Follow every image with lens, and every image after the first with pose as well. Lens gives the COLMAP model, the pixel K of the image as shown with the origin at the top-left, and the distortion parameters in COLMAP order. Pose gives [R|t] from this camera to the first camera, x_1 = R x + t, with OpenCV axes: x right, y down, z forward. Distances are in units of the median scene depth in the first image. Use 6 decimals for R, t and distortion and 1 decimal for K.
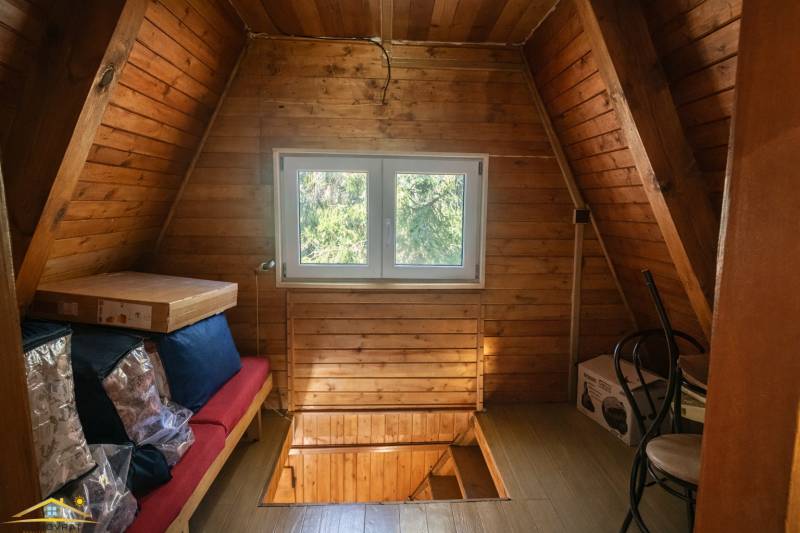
lens RADIAL K [[491.6, 0, 400.0], [0, 491.6, 266.5], [0, 0, 1]] dist [-0.000366, -0.000218]
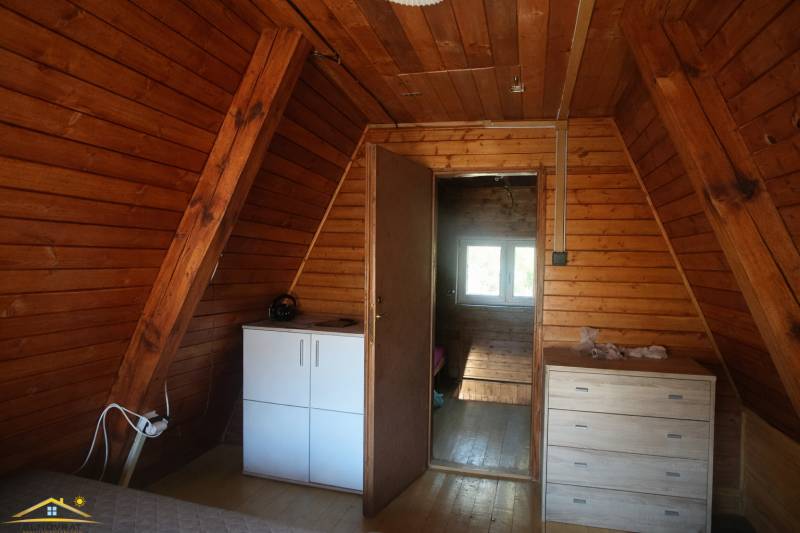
lens RADIAL K [[491.6, 0, 400.0], [0, 491.6, 266.5], [0, 0, 1]] dist [-0.000366, -0.000218]
pose [[0.966937, -0.000775, -0.255014, 0.044595], [-0.025207, 0.994808, -0.098603, 0.101367], [0.253766, 0.101771, 0.961897, -1.072581]]
